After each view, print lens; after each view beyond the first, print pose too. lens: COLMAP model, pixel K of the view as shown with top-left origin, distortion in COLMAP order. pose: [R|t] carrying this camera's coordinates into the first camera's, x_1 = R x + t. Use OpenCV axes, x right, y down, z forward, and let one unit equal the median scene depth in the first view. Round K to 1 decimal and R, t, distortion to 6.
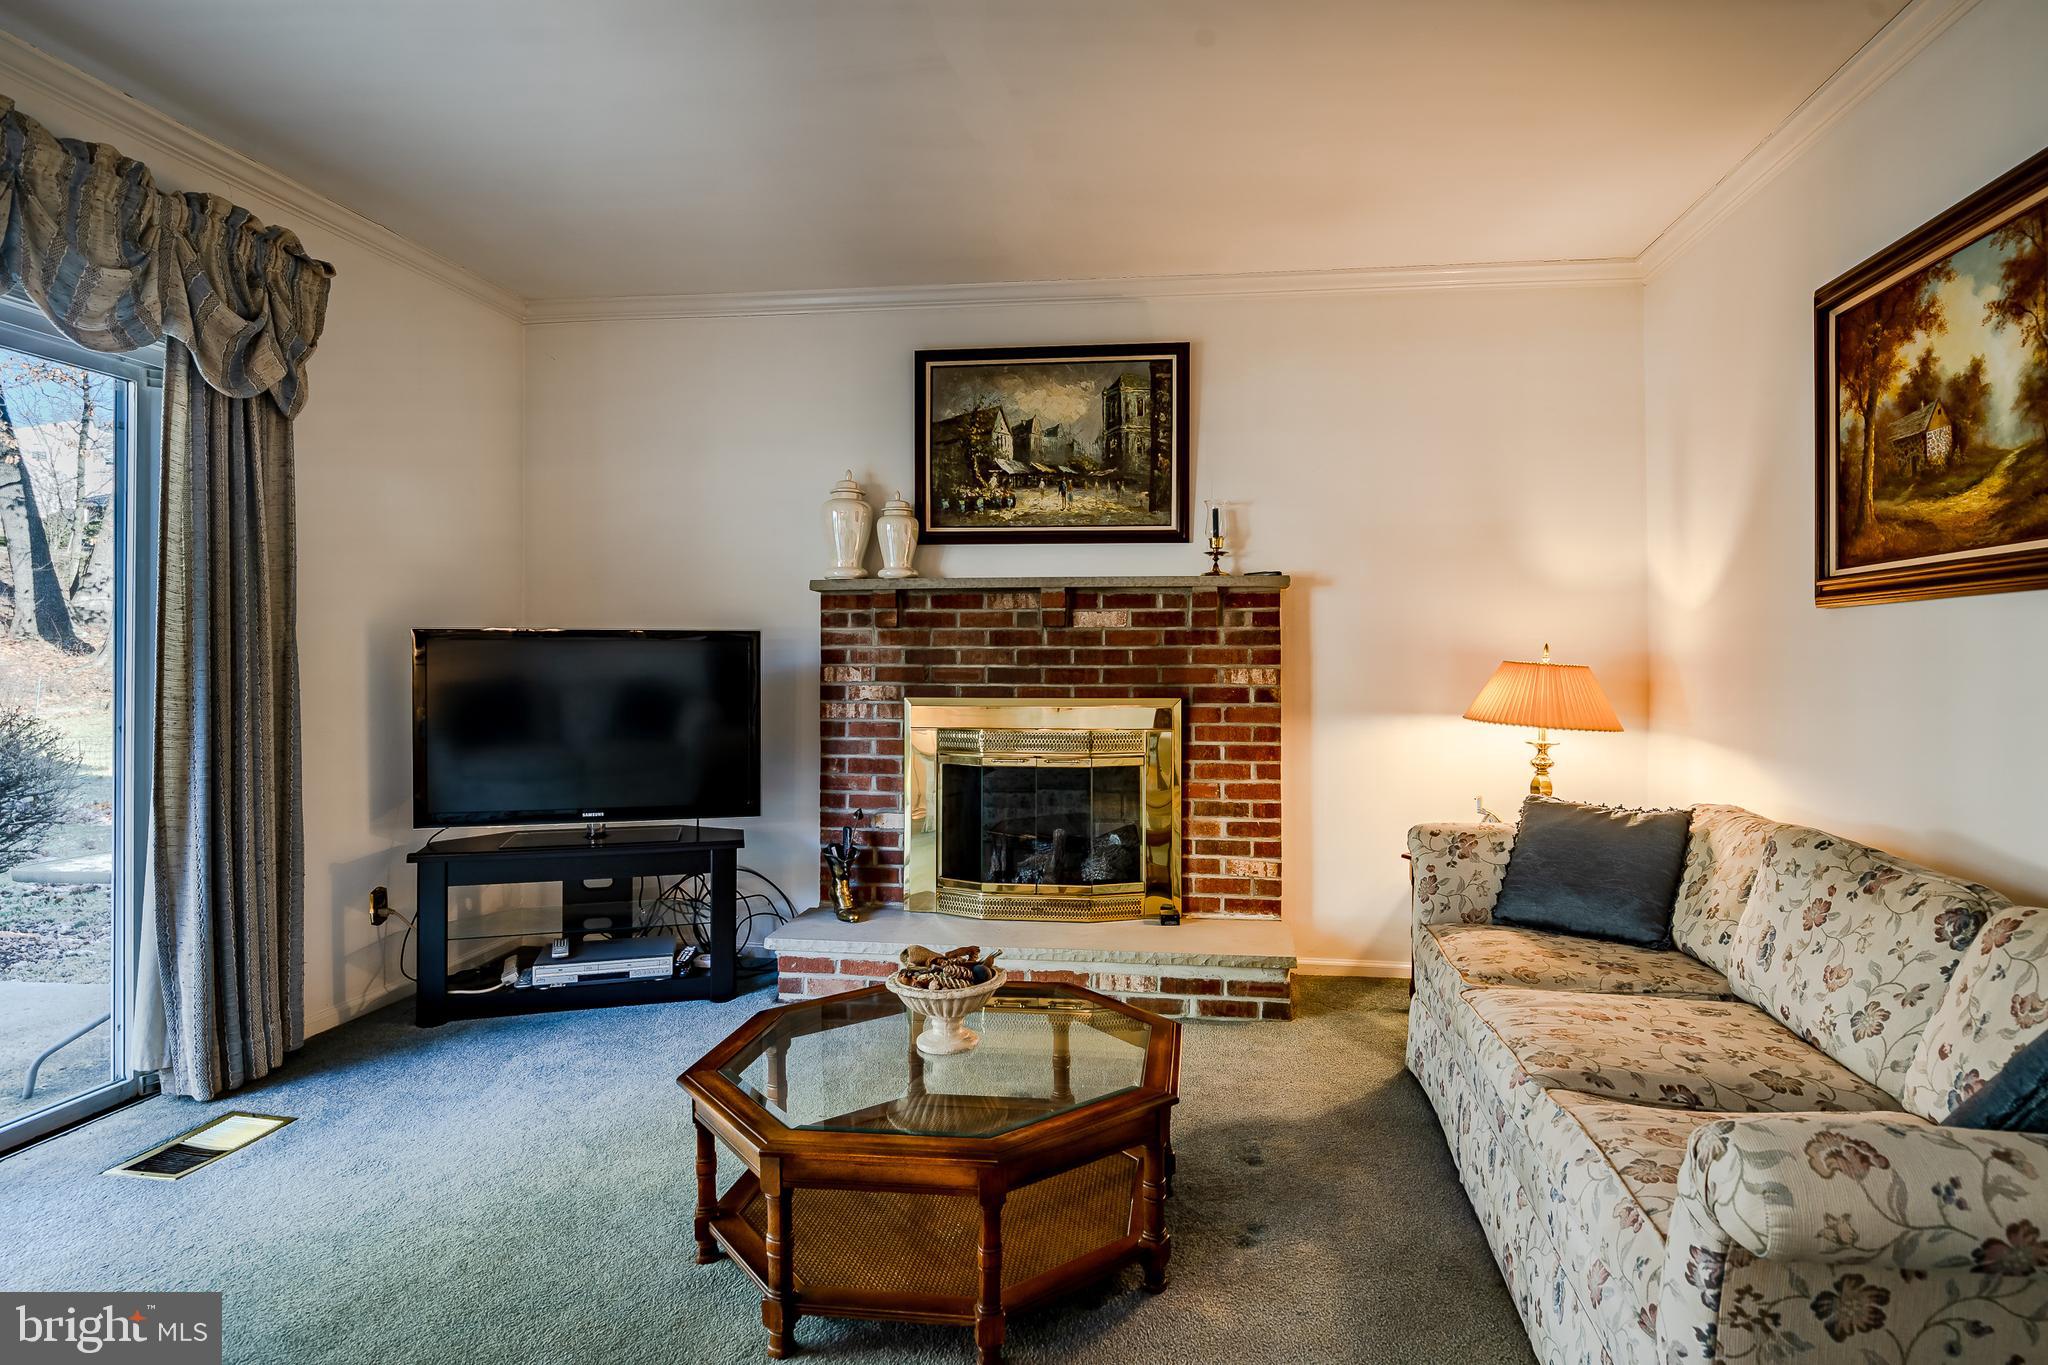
lens RADIAL K [[1052.8, 0, 1072.4], [0, 1052.8, 666.7], [0, 0, 1]] dist [0.001588, -0.000621]
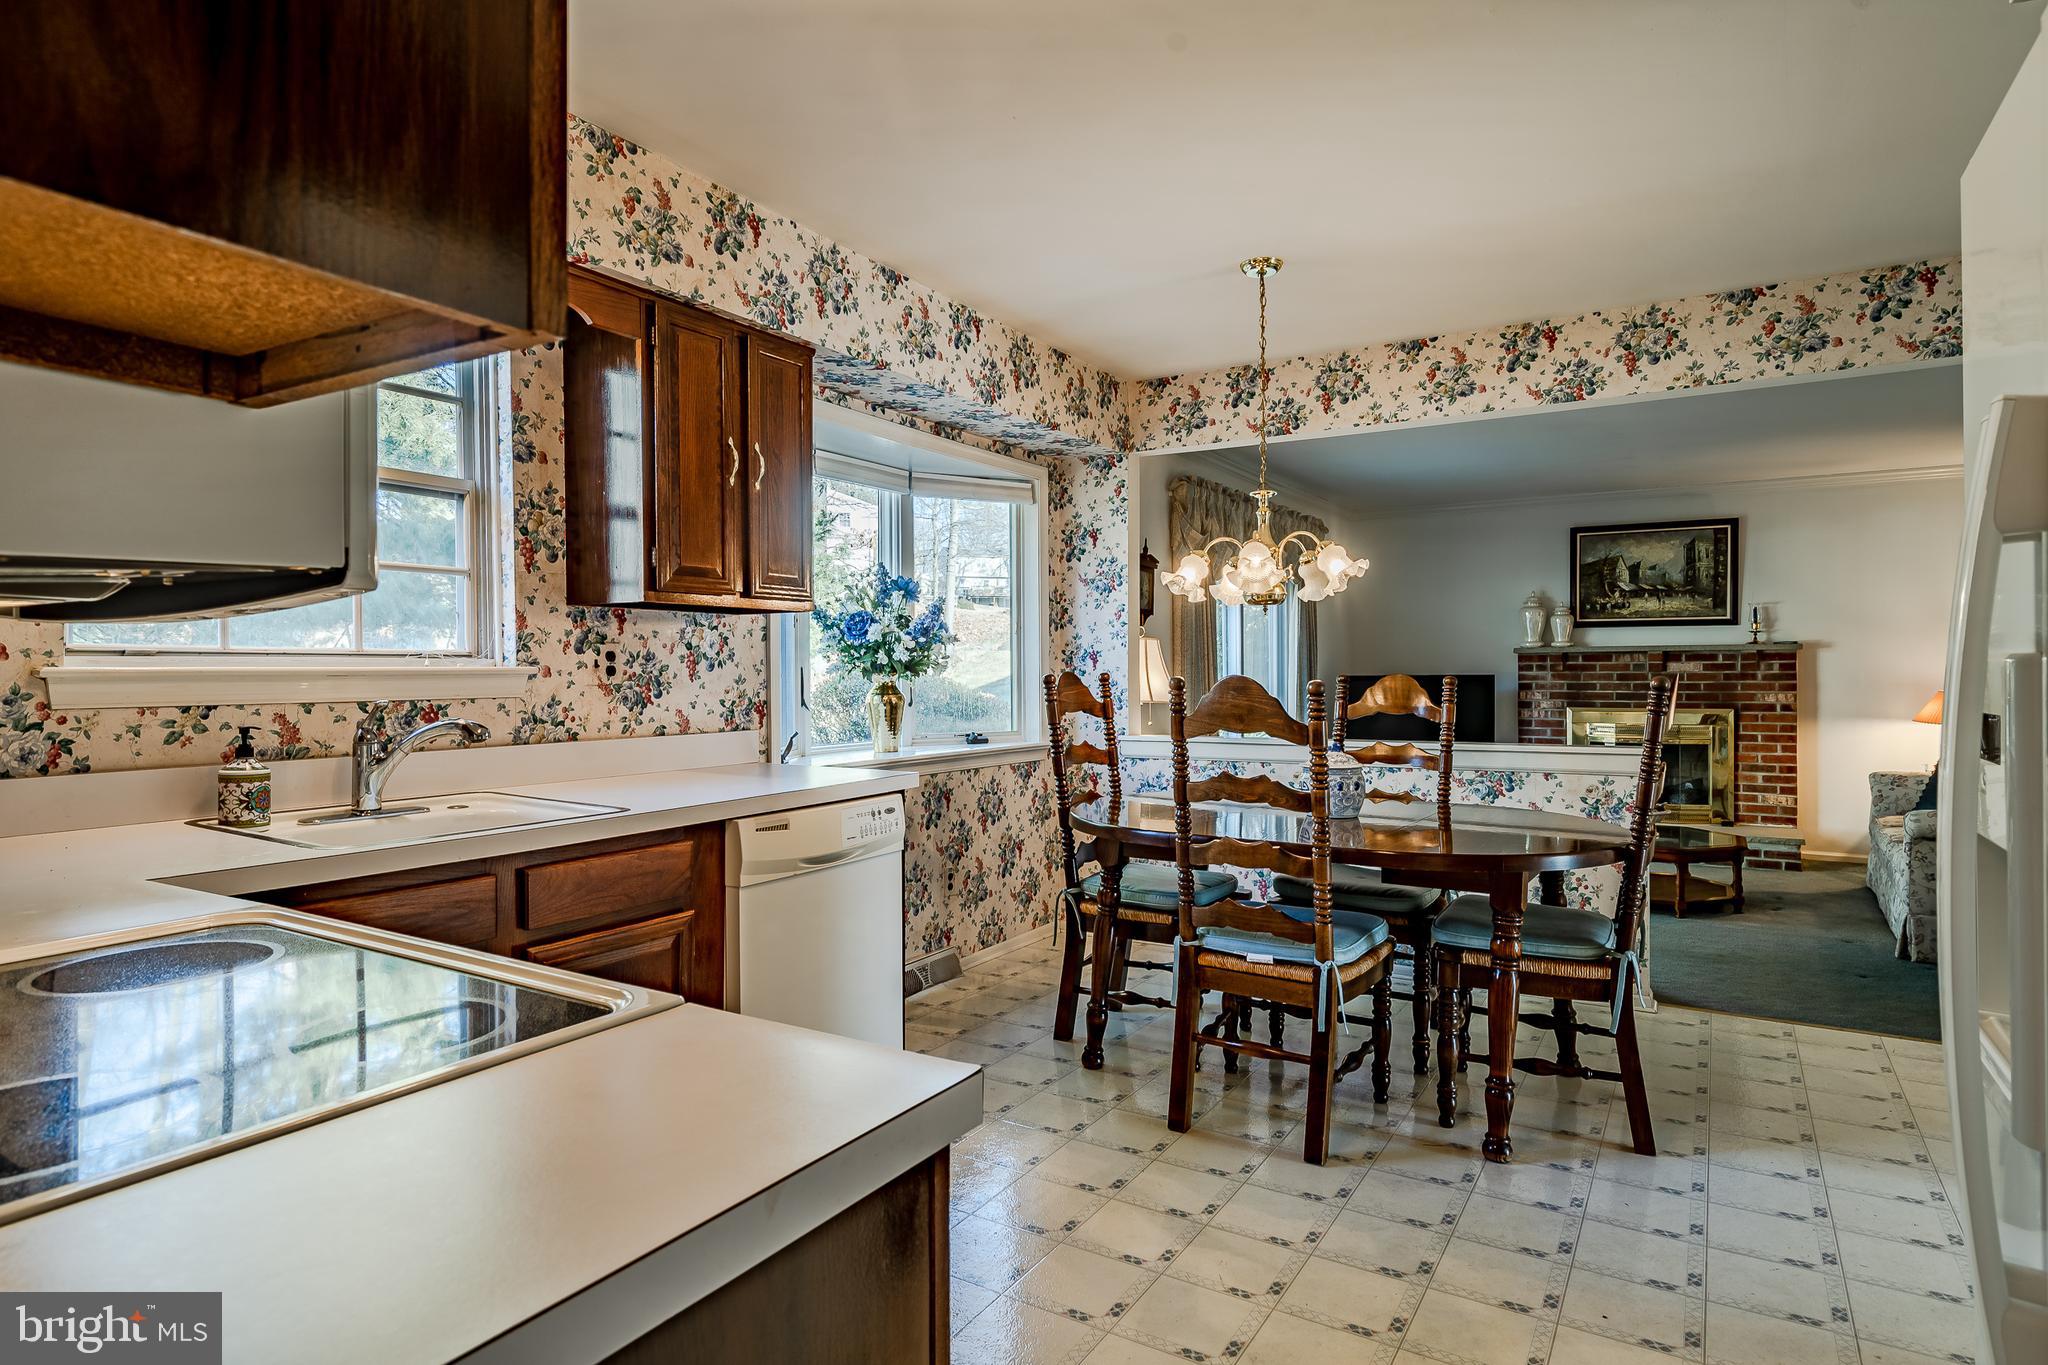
lens RADIAL K [[1124.8, 0, 985.3], [0, 1124.8, 689.4], [0, 0, 1]] dist [-0.005378, -0.001341]
pose [[0.897433, -0.000630, -0.441150, -0.212612], [0.008474, 0.999839, 0.015810, -0.047776], [0.441070, -0.017927, 0.897294, -1.389098]]
